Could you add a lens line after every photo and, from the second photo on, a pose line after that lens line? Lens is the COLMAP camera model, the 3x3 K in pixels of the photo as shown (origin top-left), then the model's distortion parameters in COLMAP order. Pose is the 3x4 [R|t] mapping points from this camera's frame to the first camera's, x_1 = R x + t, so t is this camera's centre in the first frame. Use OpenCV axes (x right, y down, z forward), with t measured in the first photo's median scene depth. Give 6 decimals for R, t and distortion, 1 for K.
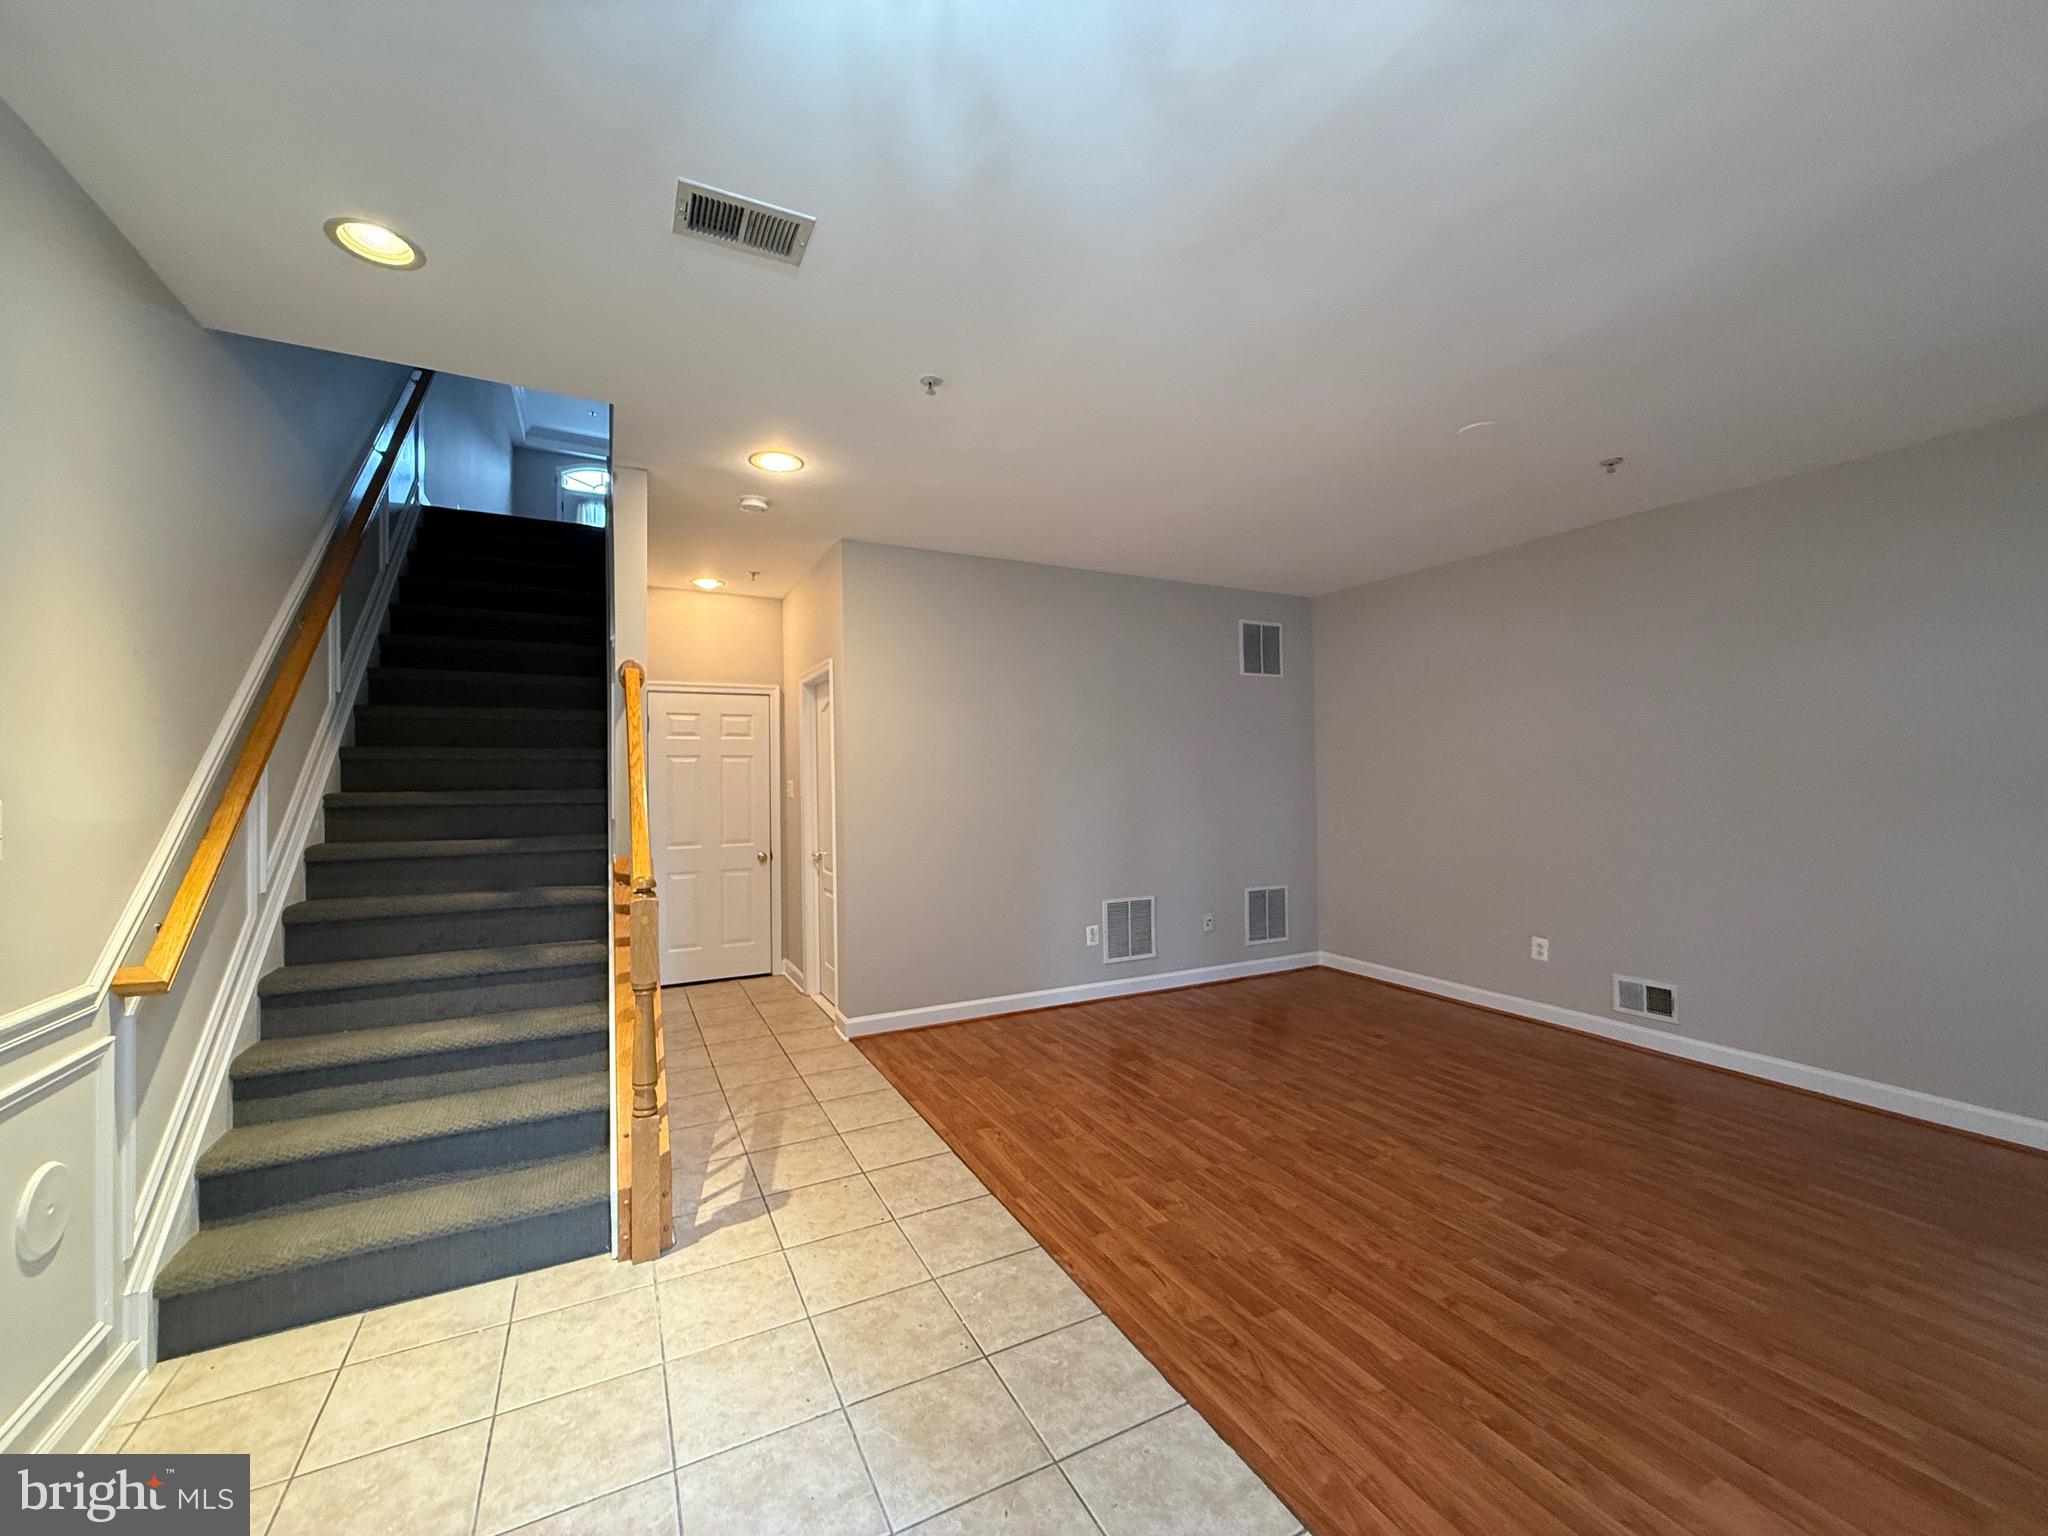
lens RADIAL K [[817.6, 0, 1024.1], [0, 817.6, 768.2], [0, 0, 1]] dist [-0.002599, 0.000849]
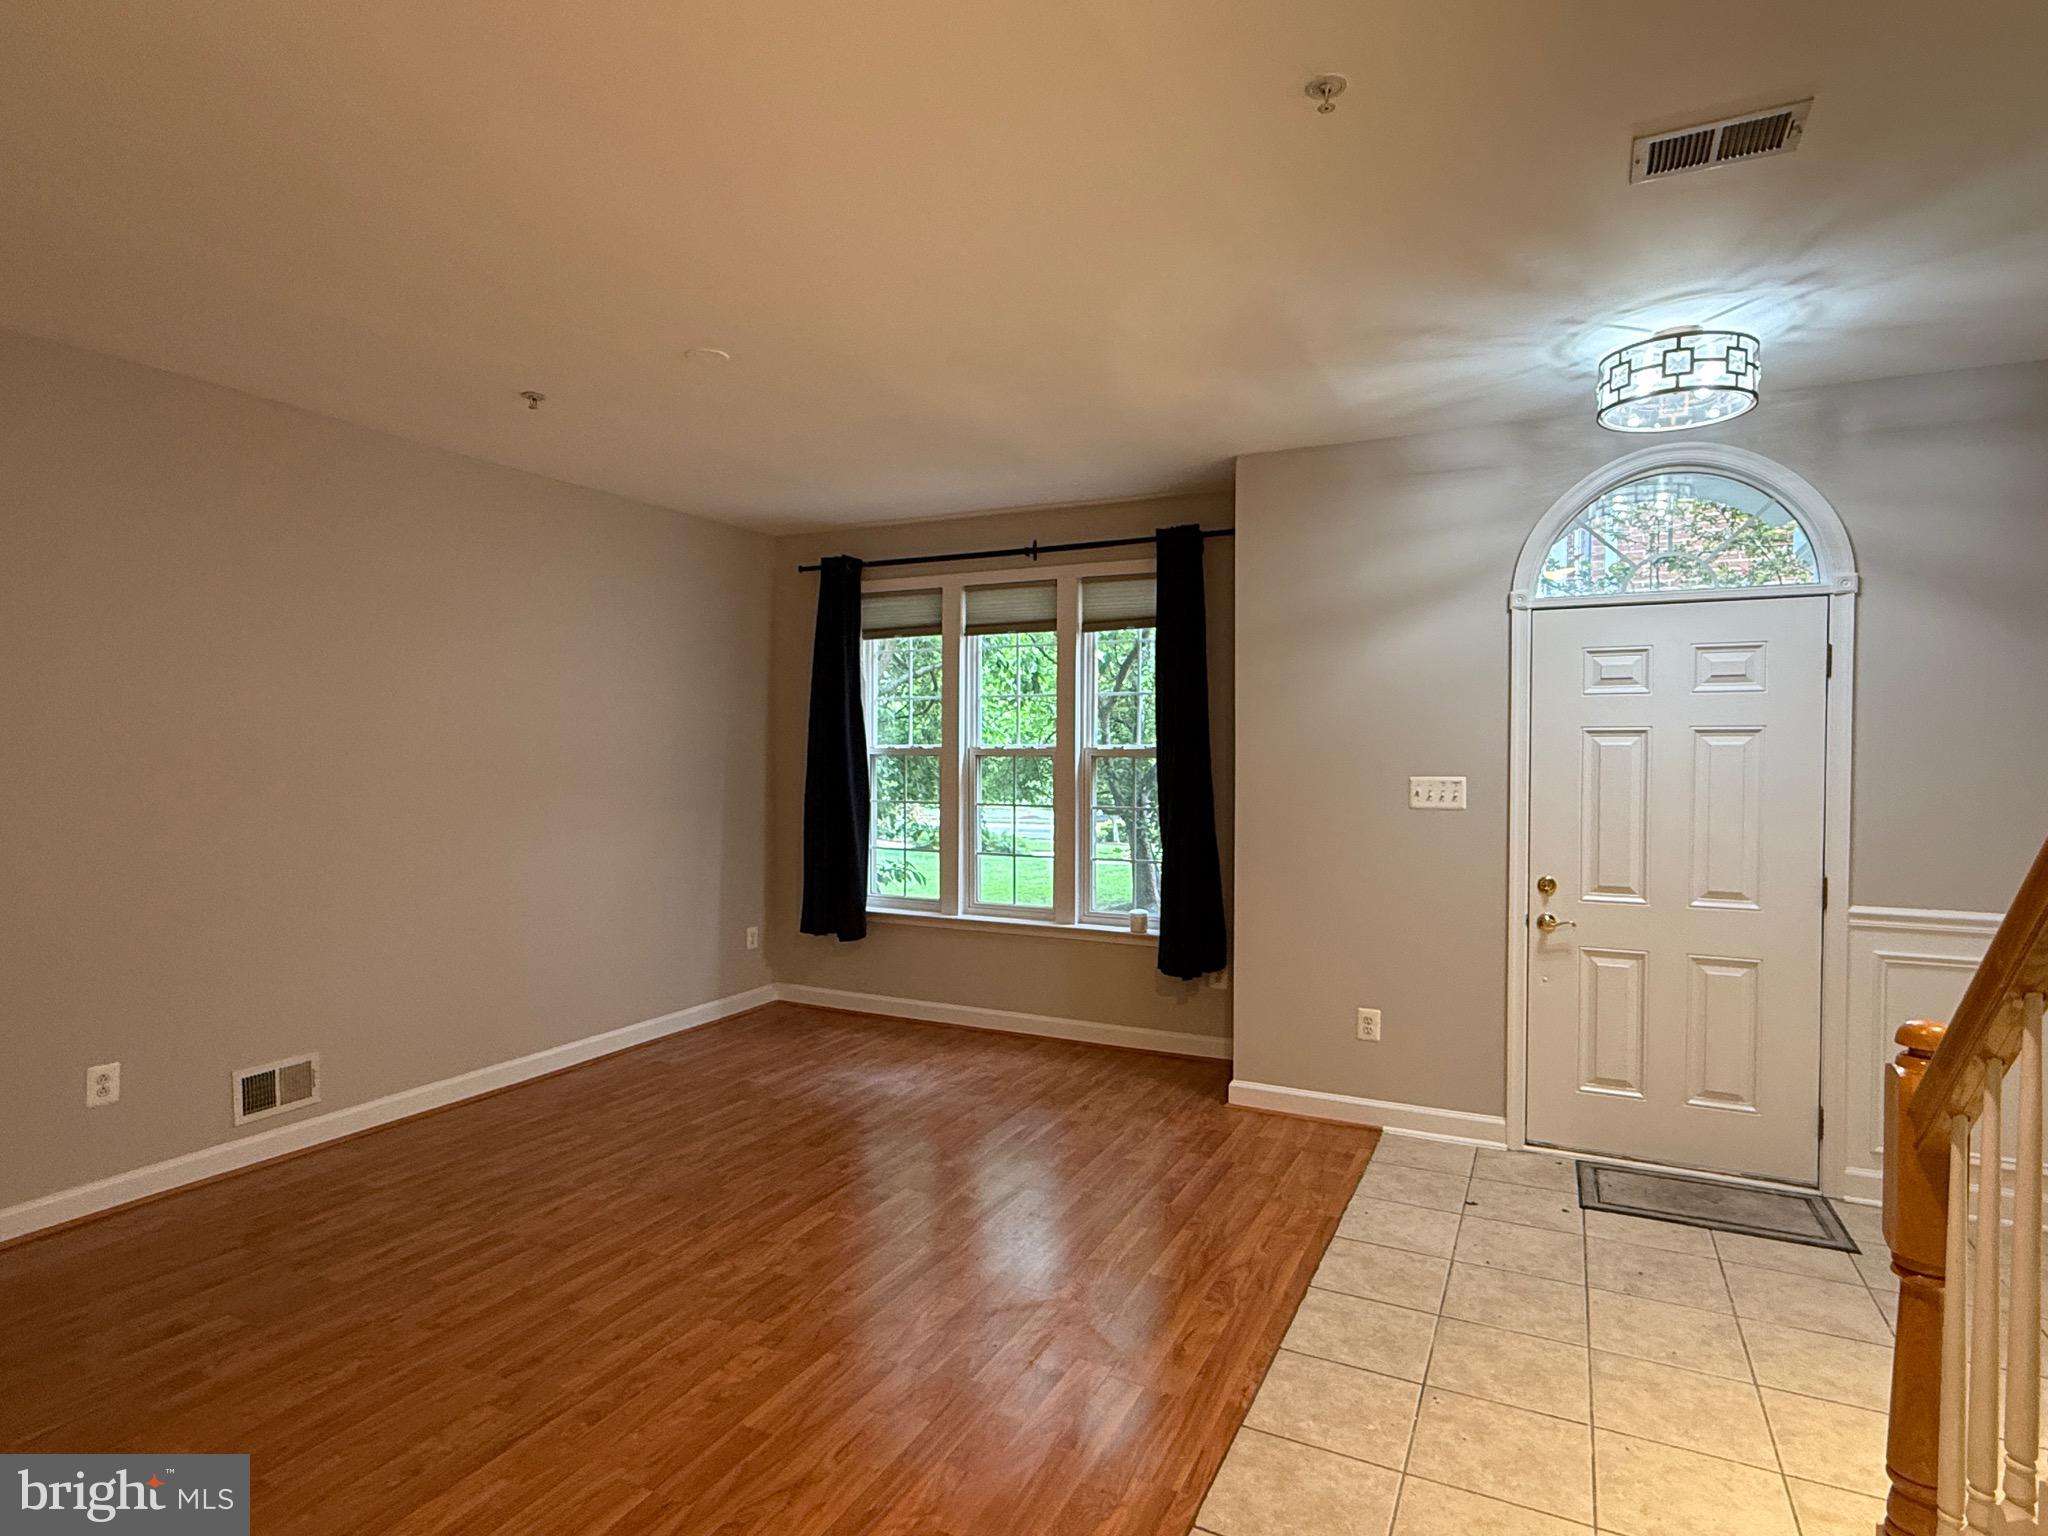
lens RADIAL K [[1077.4, 0, 1023.4], [0, 1077.4, 774.0], [0, 0, 1]] dist [-0.000297, 0.000248]
pose [[-0.589117, -0.009247, 0.807995, -0.511003], [-0.008704, 0.999949, 0.005097, -0.003208], [-0.808001, -0.004030, -0.589167, 1.380035]]
